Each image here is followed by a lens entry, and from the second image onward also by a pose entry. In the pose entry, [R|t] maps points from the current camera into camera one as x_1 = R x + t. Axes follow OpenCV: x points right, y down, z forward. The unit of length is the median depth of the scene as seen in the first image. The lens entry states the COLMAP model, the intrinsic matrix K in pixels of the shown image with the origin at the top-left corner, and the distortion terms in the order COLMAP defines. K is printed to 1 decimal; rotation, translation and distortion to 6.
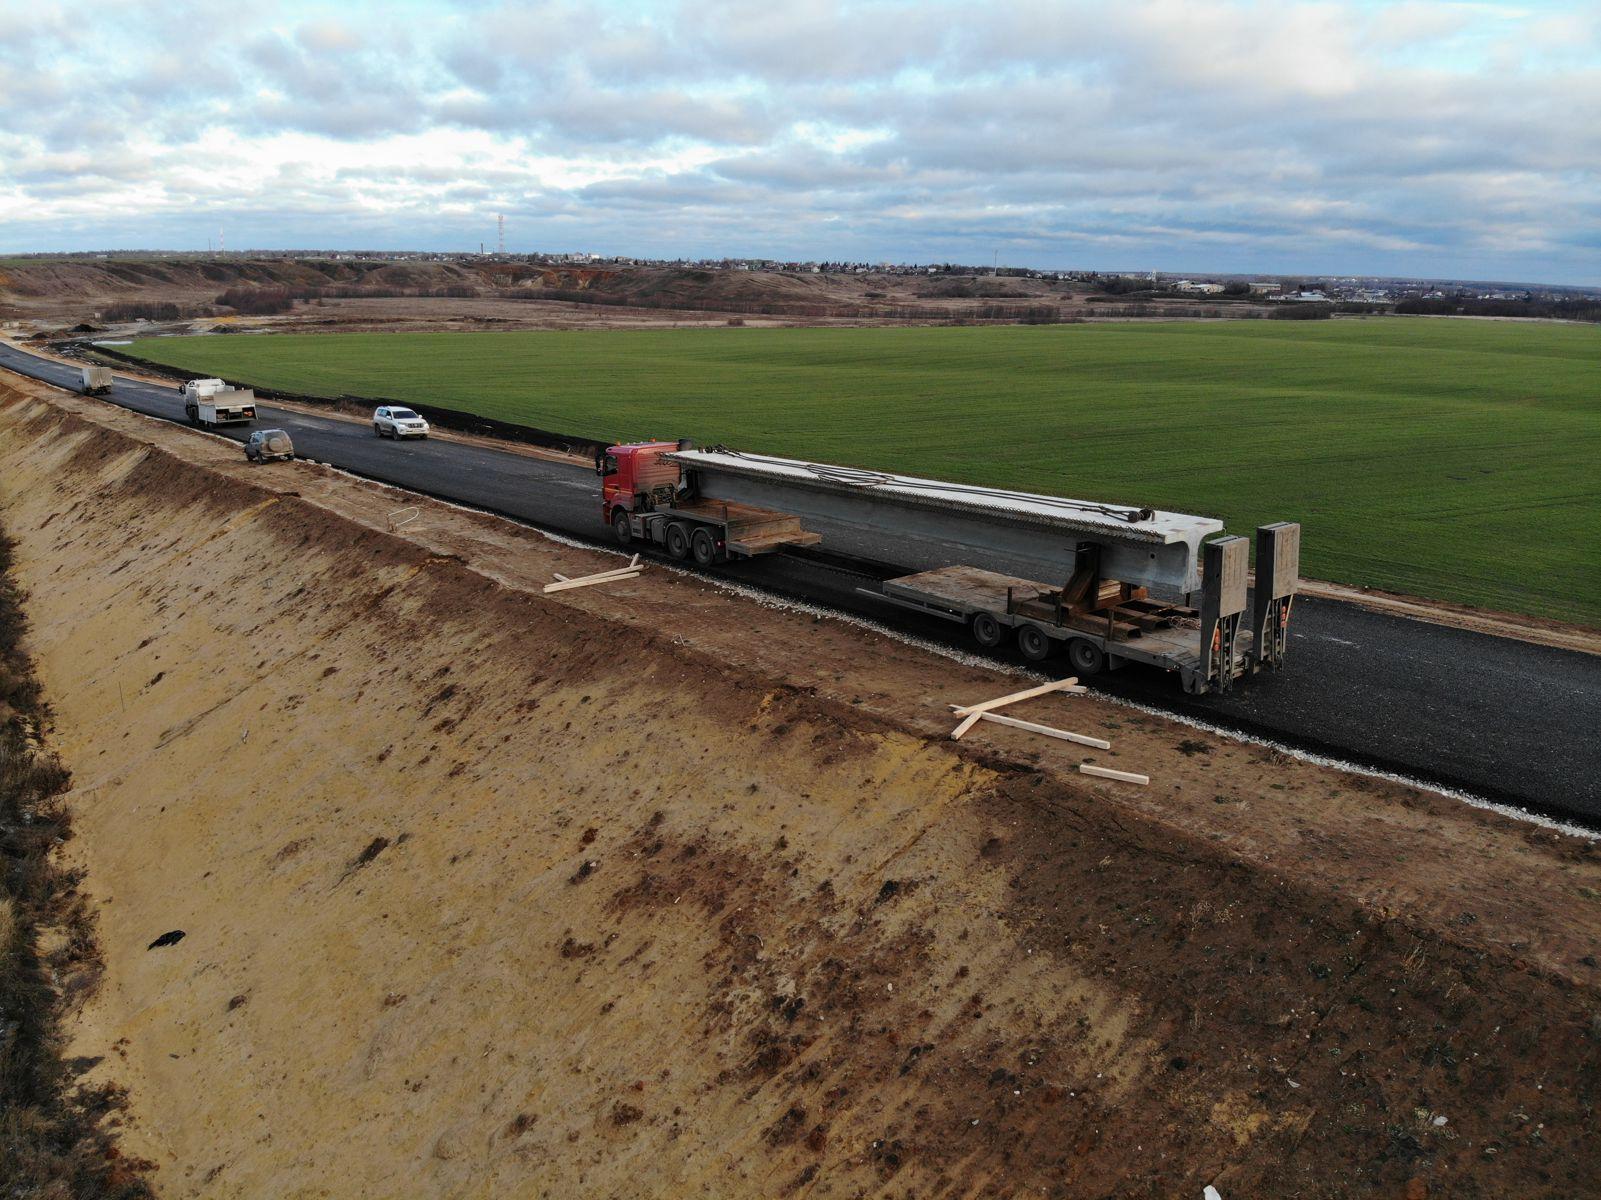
lens RADIAL K [[1146.5, 0, 800.5], [0, 1146.5, 600.0], [0, 0, 1]] dist [0.001193, -0.083161]
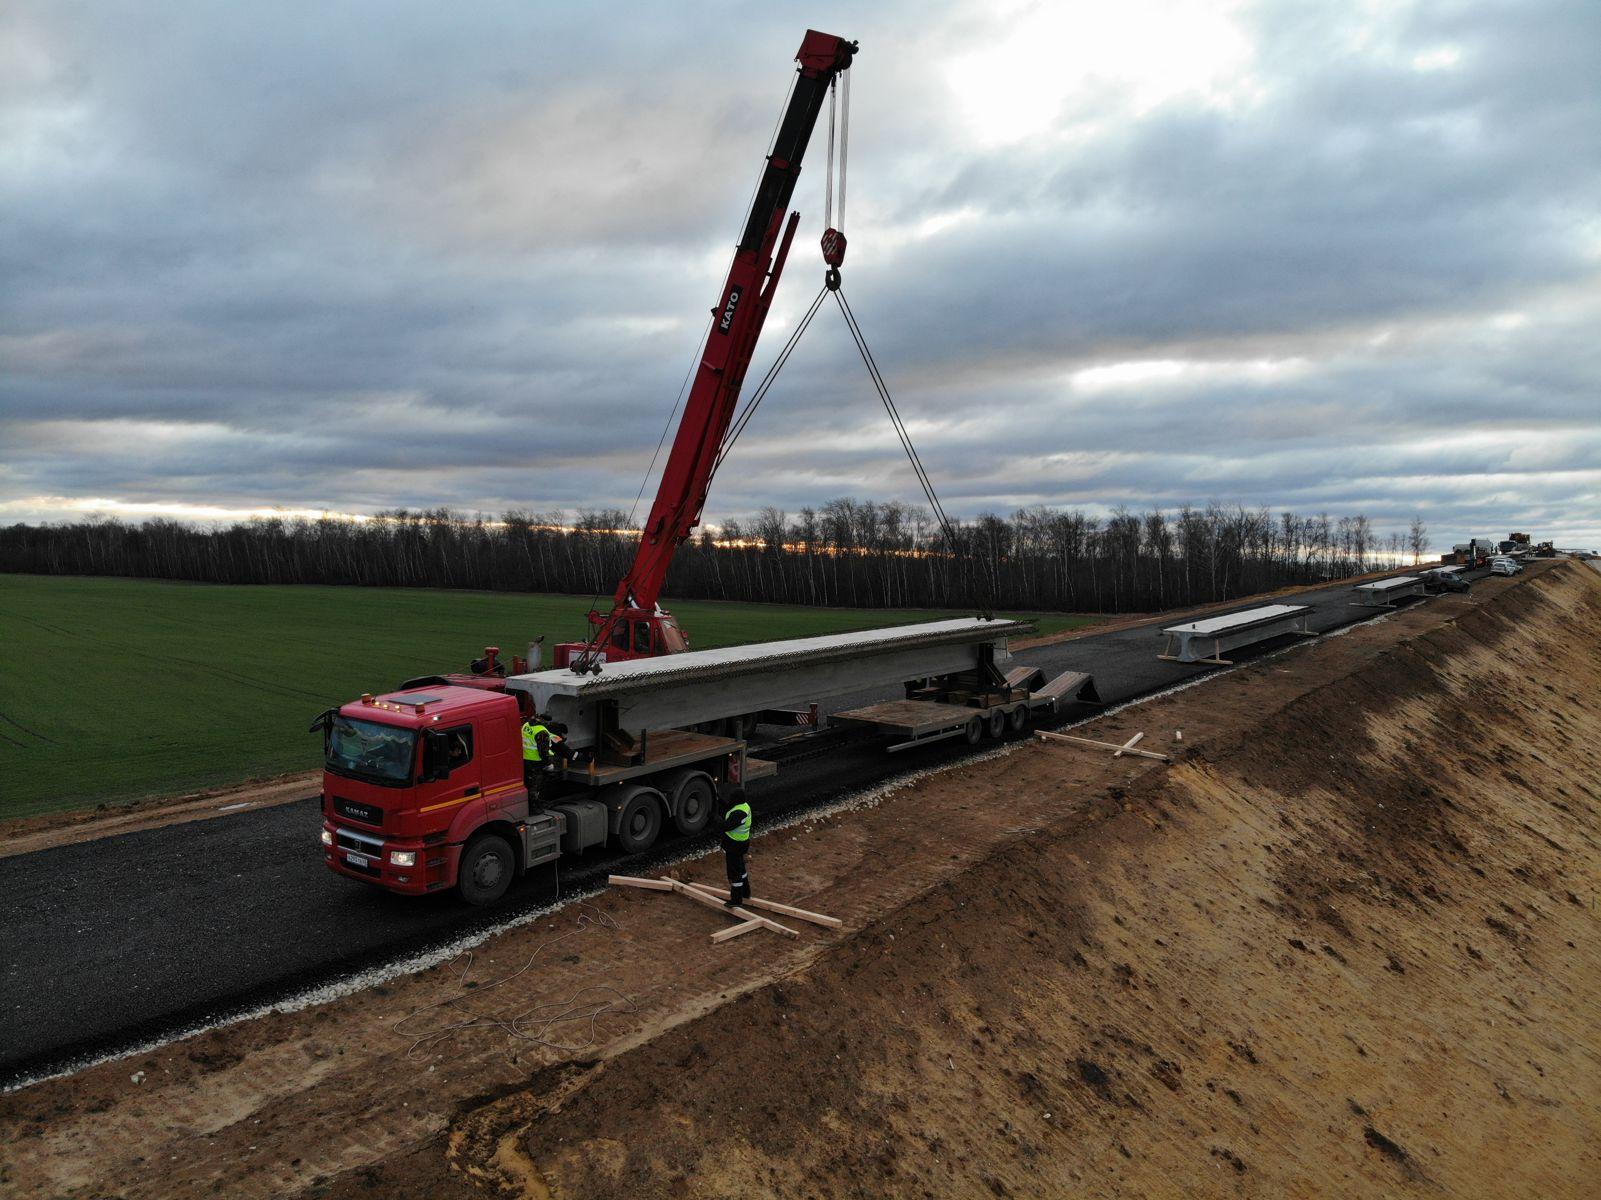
lens RADIAL K [[1146.5, 0, 800.5], [0, 1146.5, 600.0], [0, 0, 1]] dist [0.001193, -0.083161]
pose [[-0.244317, -0.074084, 0.966861, -0.896772], [0.212732, 0.968693, 0.127980, -0.283305], [-0.946073, 0.236950, -0.220909, 1.334987]]
